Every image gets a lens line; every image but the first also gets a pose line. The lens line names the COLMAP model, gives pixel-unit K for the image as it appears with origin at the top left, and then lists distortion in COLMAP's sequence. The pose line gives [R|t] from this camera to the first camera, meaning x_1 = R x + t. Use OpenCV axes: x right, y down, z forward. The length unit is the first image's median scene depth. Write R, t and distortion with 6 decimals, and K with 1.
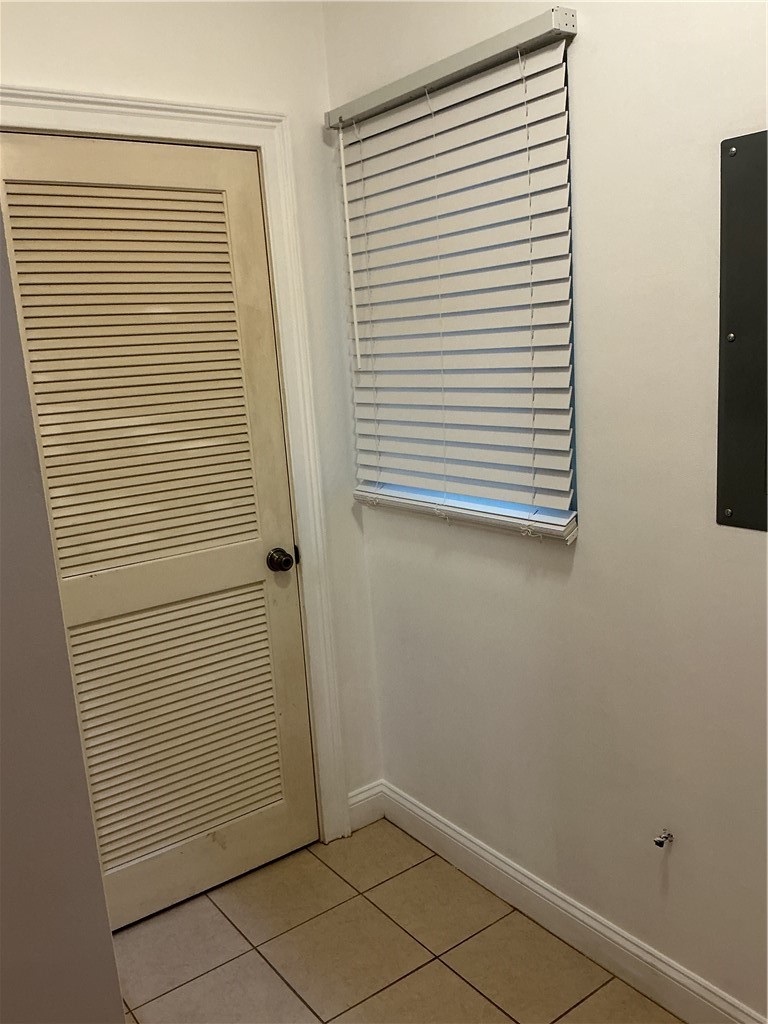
lens RADIAL K [[850.8, 0, 387.8], [0, 850.8, 509.7], [0, 0, 1]] dist [0.147967, -0.310588]
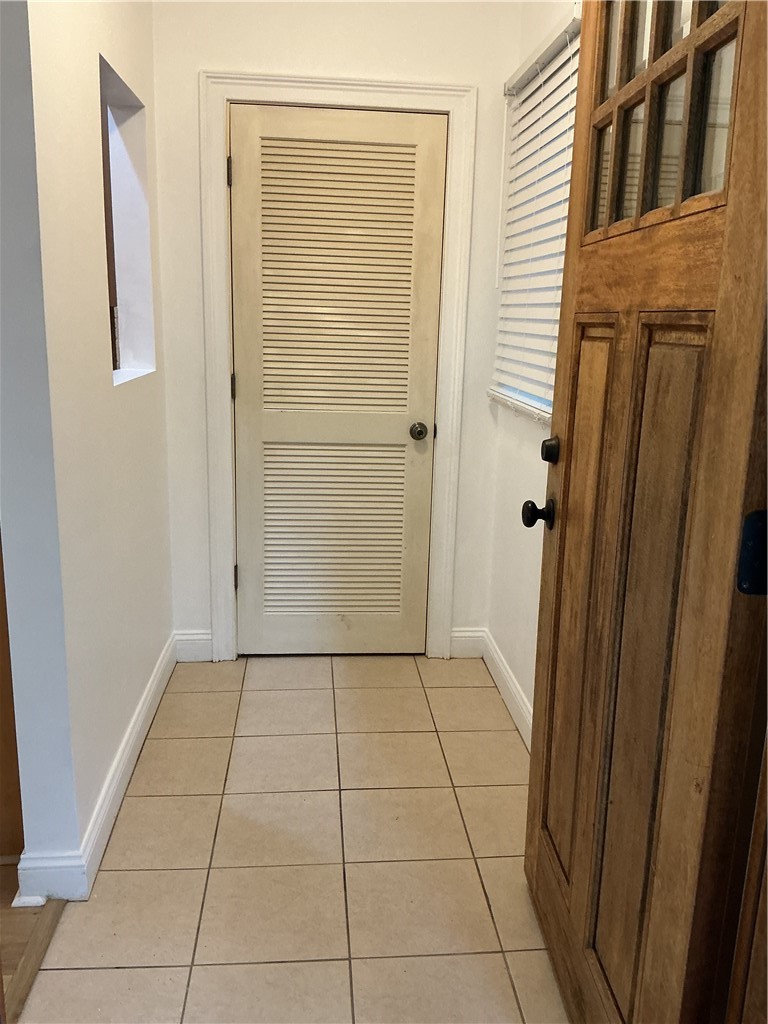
lens RADIAL K [[850.8, 0, 387.8], [0, 850.8, 509.7], [0, 0, 1]] dist [0.147967, -0.310588]
pose [[0.848839, 0.203850, -0.487768, 0.508940], [-0.184536, 0.978882, 0.087958, 0.071701], [0.495397, 0.015348, 0.868531, -0.172394]]
